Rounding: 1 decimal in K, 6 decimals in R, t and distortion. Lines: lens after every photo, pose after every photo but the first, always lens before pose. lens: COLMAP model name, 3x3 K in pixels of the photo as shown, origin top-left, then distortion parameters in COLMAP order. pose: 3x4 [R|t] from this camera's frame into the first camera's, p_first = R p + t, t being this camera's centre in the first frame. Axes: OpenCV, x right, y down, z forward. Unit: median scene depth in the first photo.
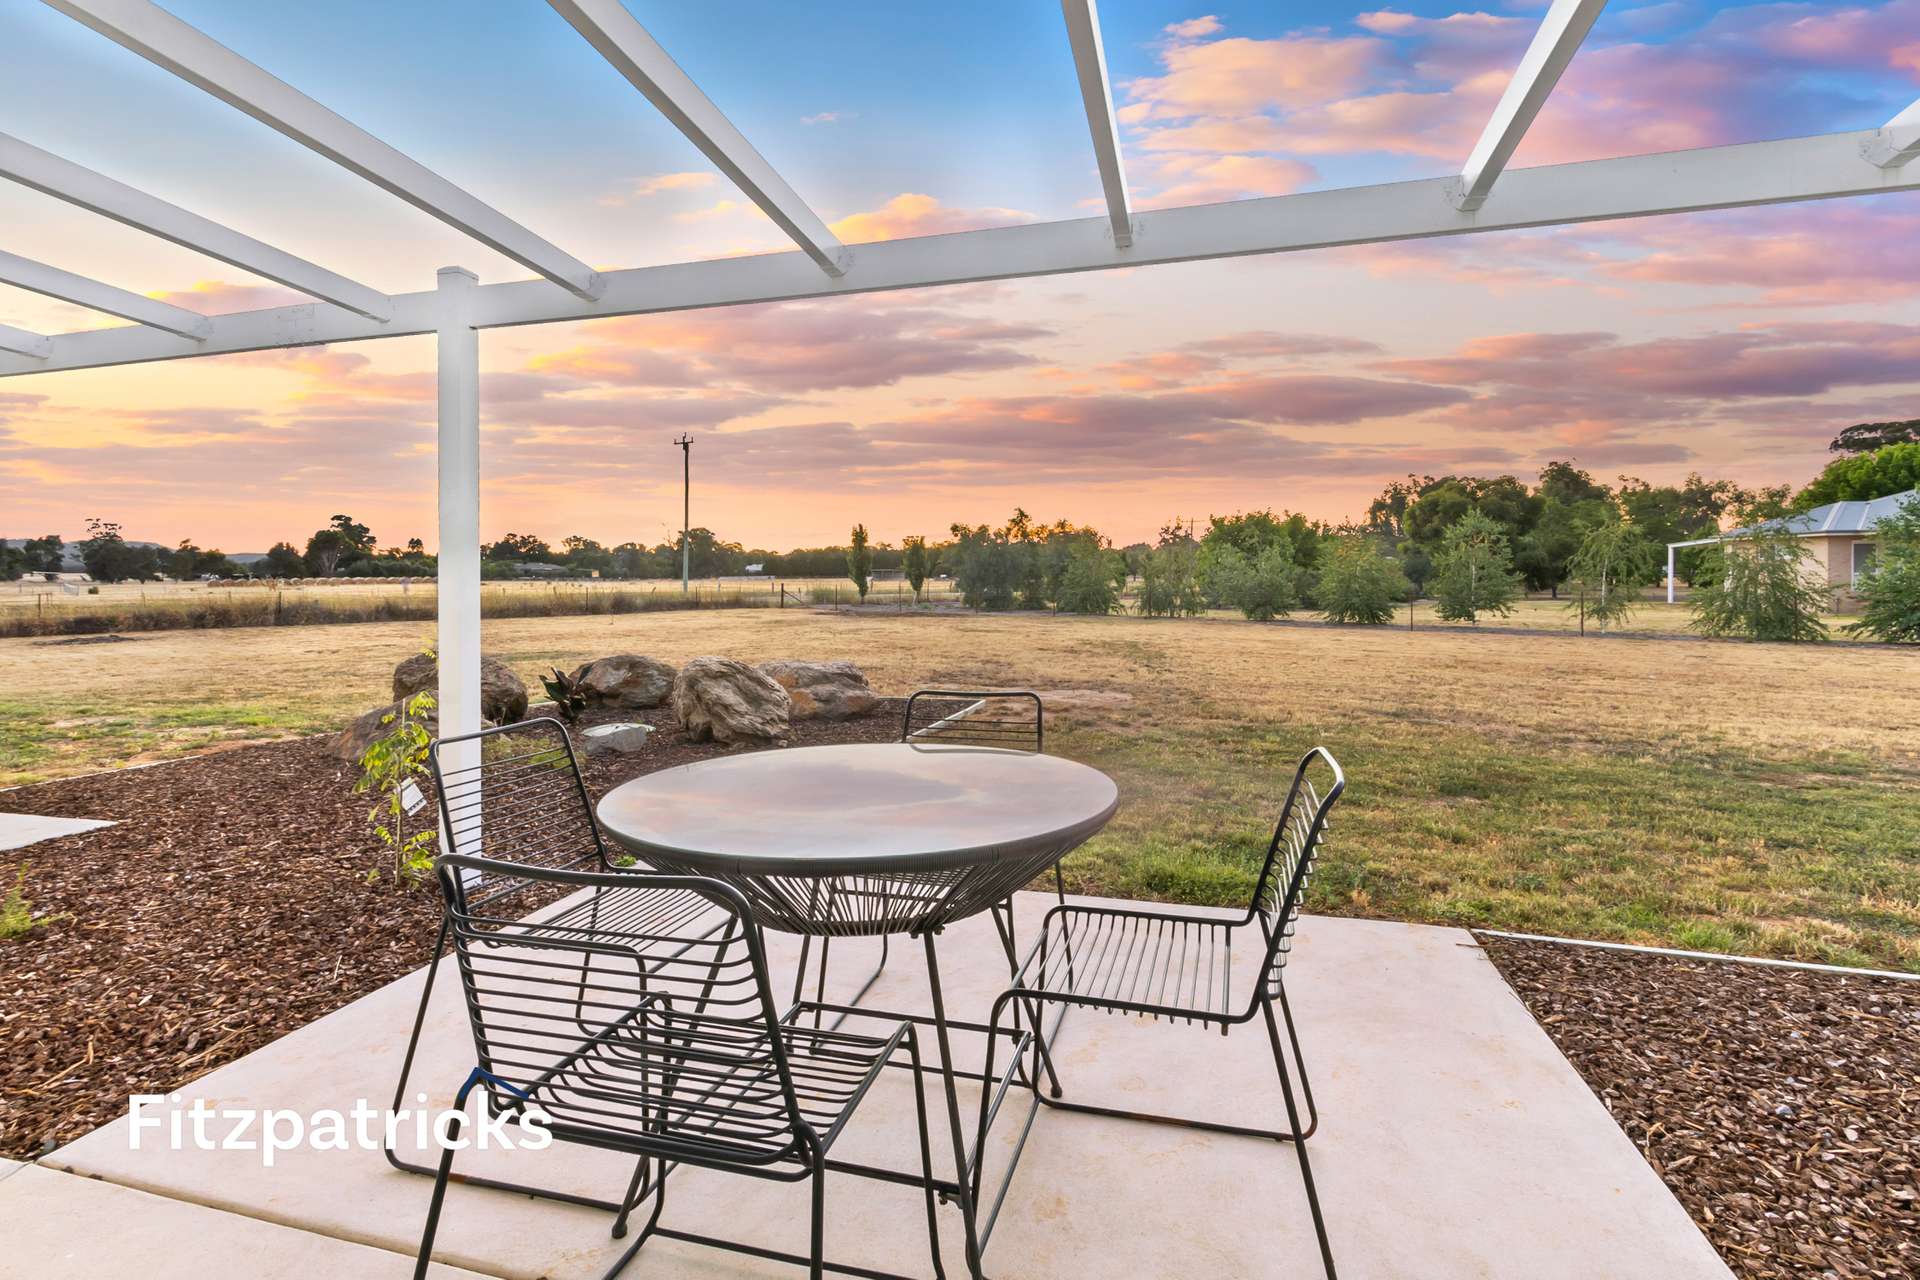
lens RADIAL K [[905.6, 0, 969.8], [0, 905.6, 609.4], [0, 0, 1]] dist [0.001618, 0.000129]
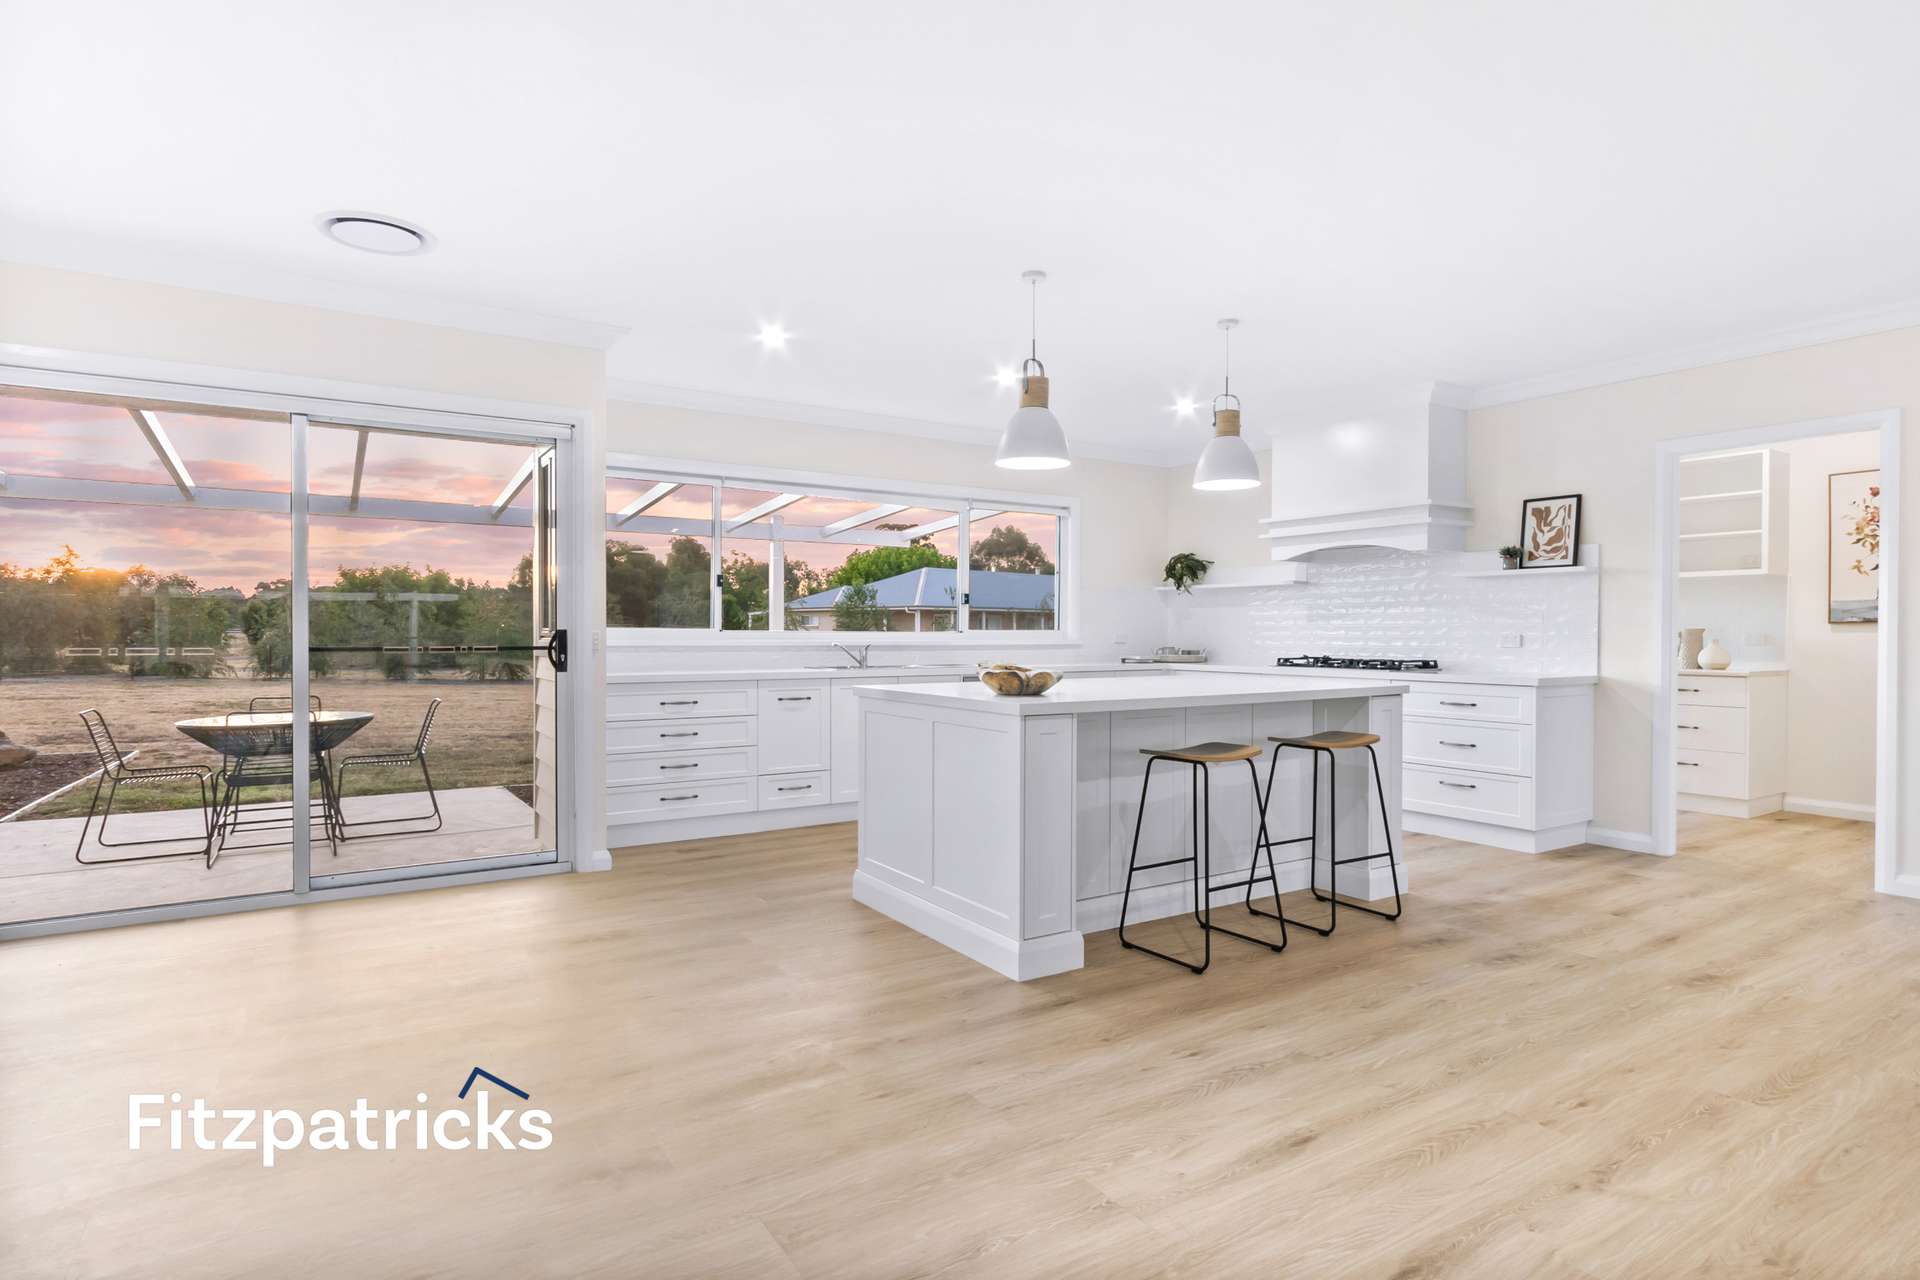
lens RADIAL K [[995.8, 0, 952.6], [0, 995.8, 631.8], [0, 0, 1]] dist [-0.001702, -0.000209]
pose [[0.681314, 0.010630, 0.731914, -0.059924], [0.016787, 0.999405, -0.030141, 0.002474], [-0.731799, 0.032822, 0.680730, -0.171475]]
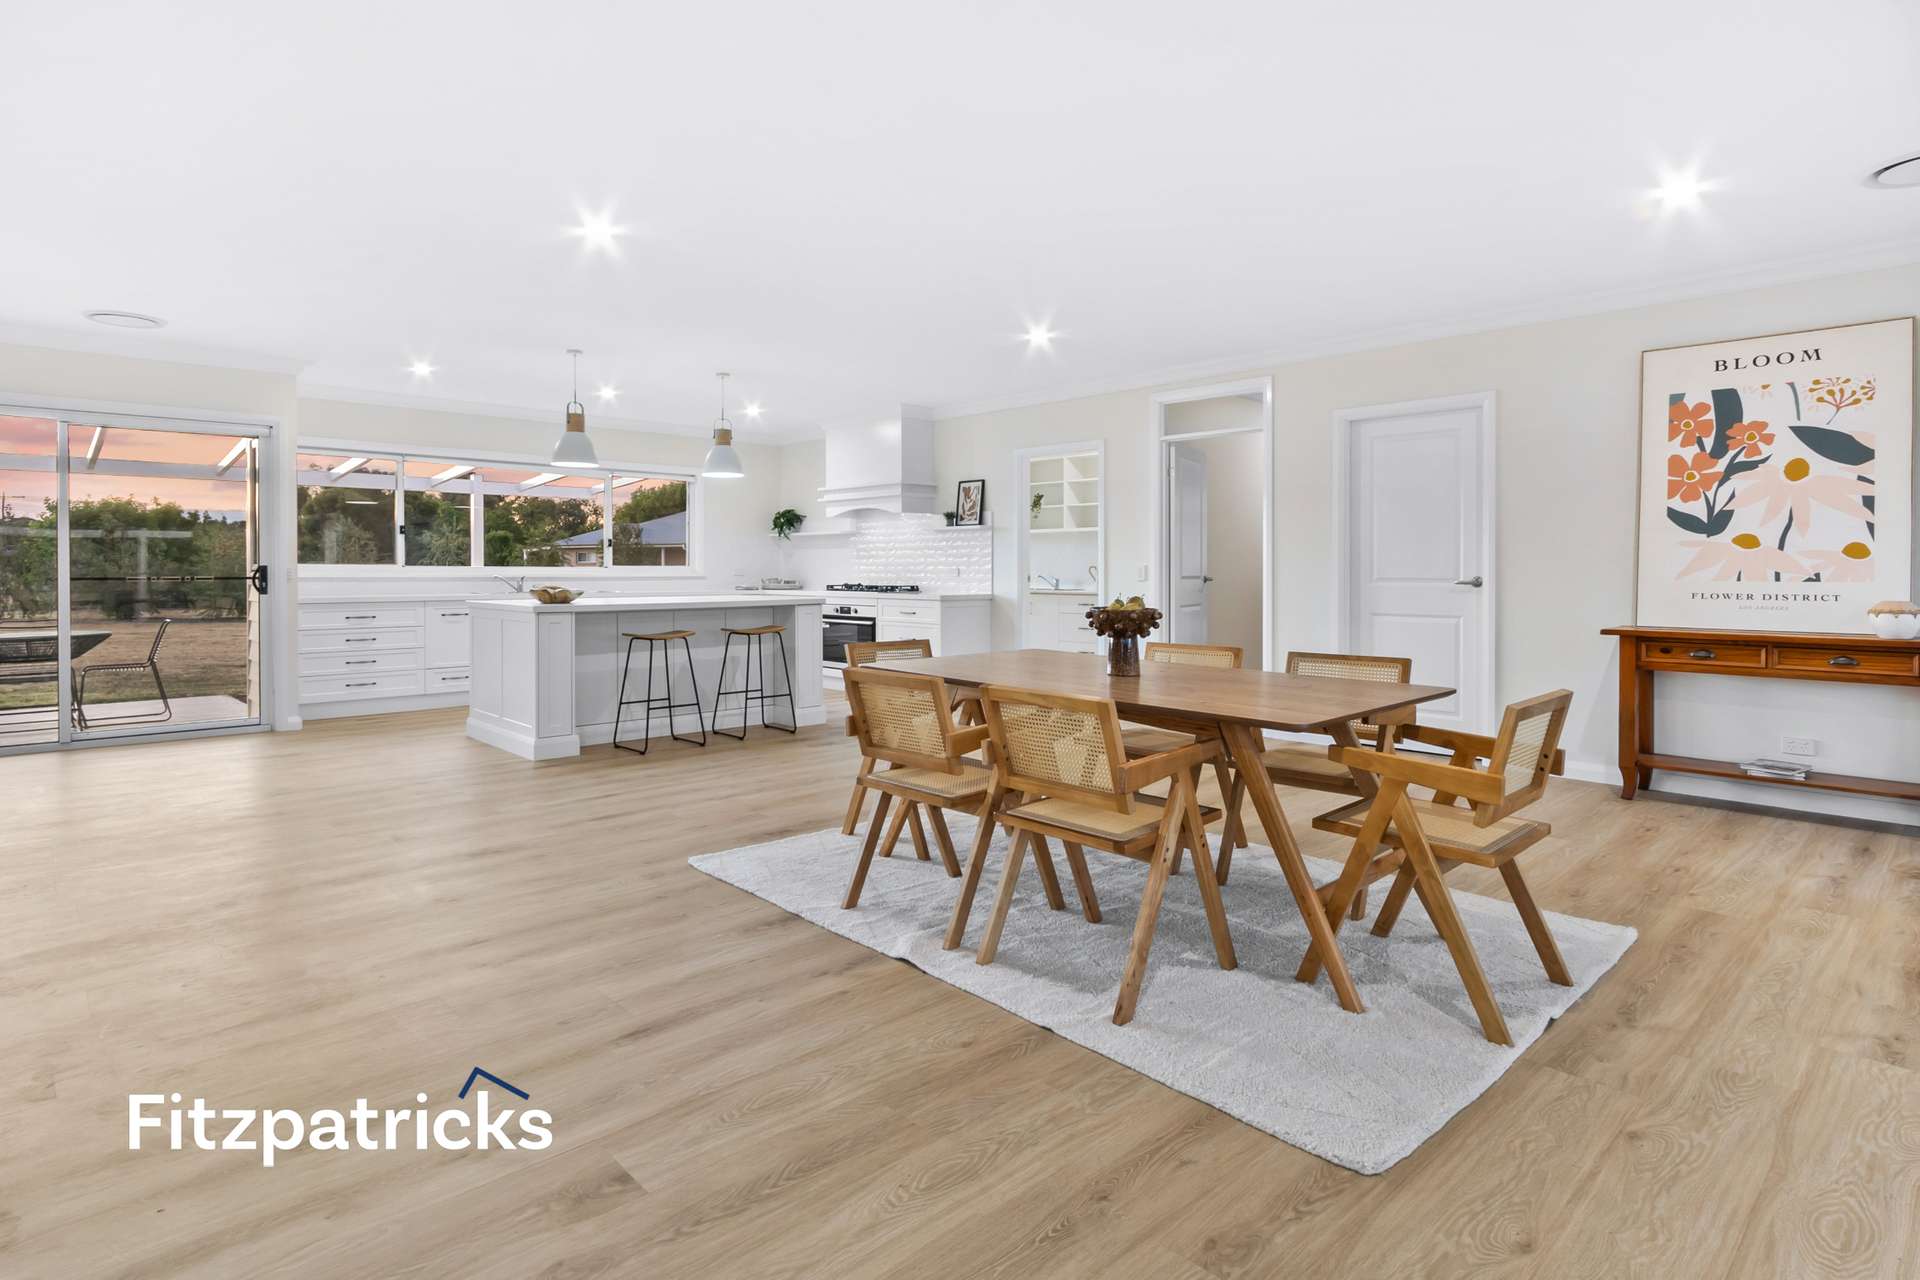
lens RADIAL K [[993.1, 0, 954.9], [0, 993.1, 568.9], [0, 0, 1]] dist [-0.002235, -0.000846]
pose [[0.527709, 0.009105, 0.849377, -0.091967], [0.023660, 0.999397, -0.025413, 0.006130], [-0.849096, 0.033507, 0.527175, -0.261020]]
